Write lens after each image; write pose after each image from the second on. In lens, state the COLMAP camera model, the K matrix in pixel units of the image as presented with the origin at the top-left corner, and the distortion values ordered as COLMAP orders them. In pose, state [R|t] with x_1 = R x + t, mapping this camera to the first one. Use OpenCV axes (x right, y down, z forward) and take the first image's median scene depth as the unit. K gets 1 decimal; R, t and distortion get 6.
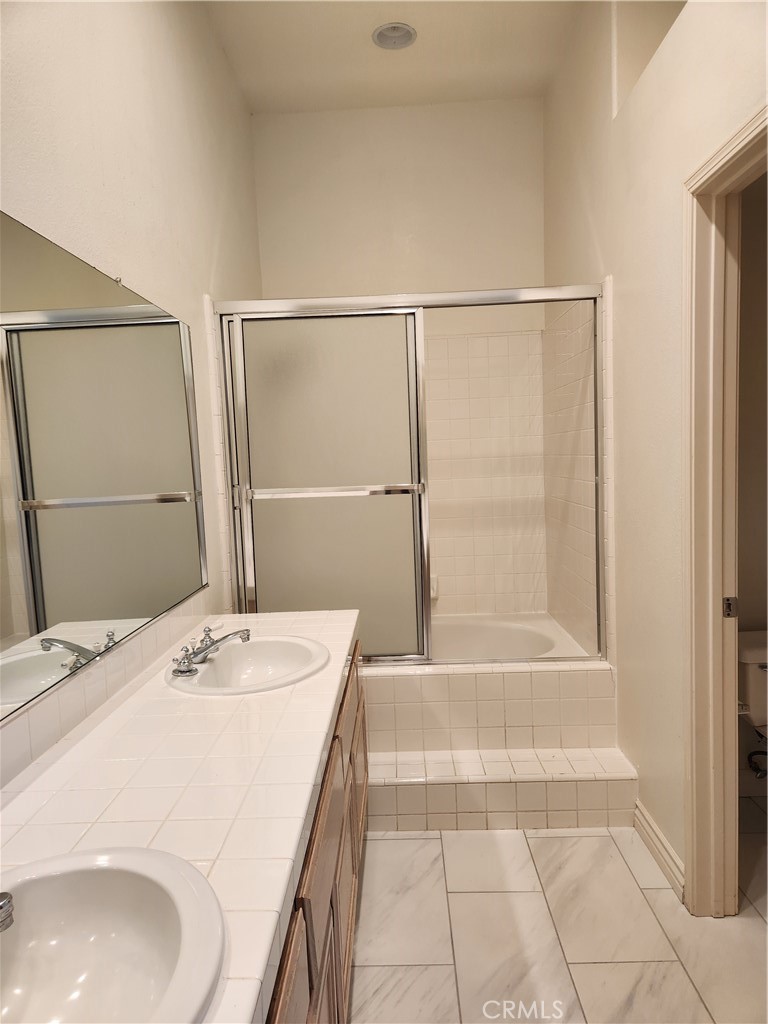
lens RADIAL K [[687.8, 0, 378.1], [0, 687.8, 515.8], [0, 0, 1]] dist [0.080648, -0.069479]
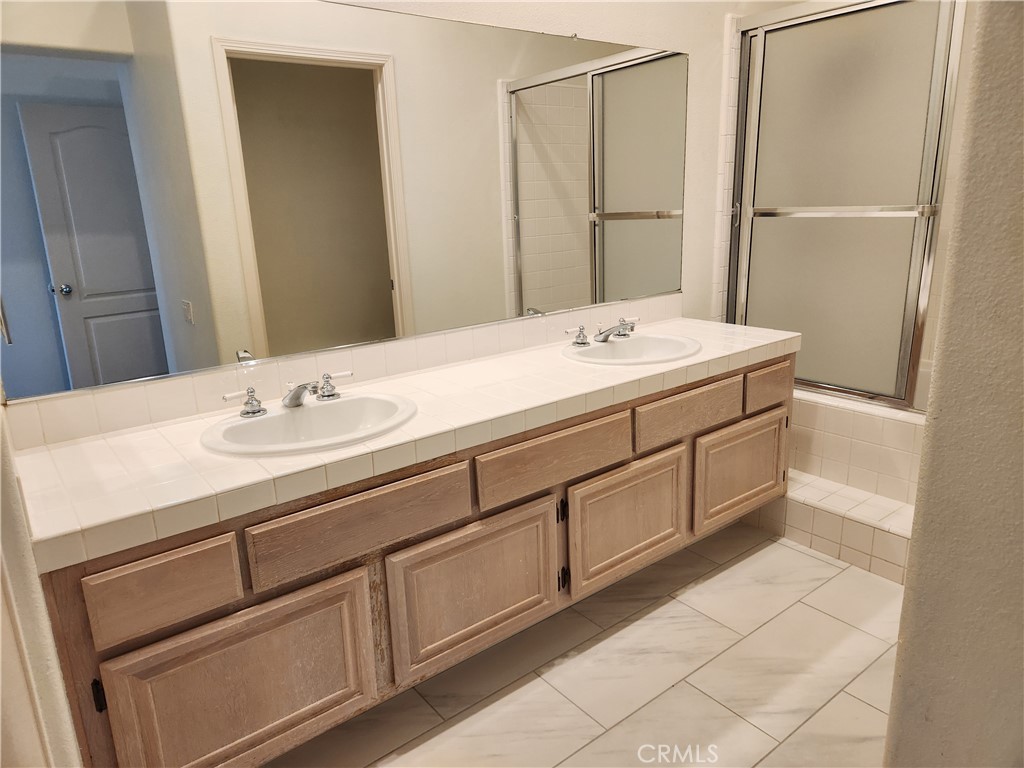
lens RADIAL K [[691.3, 0, 515.5], [0, 691.3, 387.6], [0, 0, 1]] dist [0.077344, -0.067551]
pose [[0.633363, 0.218182, -0.742460, 0.478394], [-0.056095, 0.969852, 0.237152, -0.005744], [0.771819, -0.108555, 0.626507, 0.027471]]
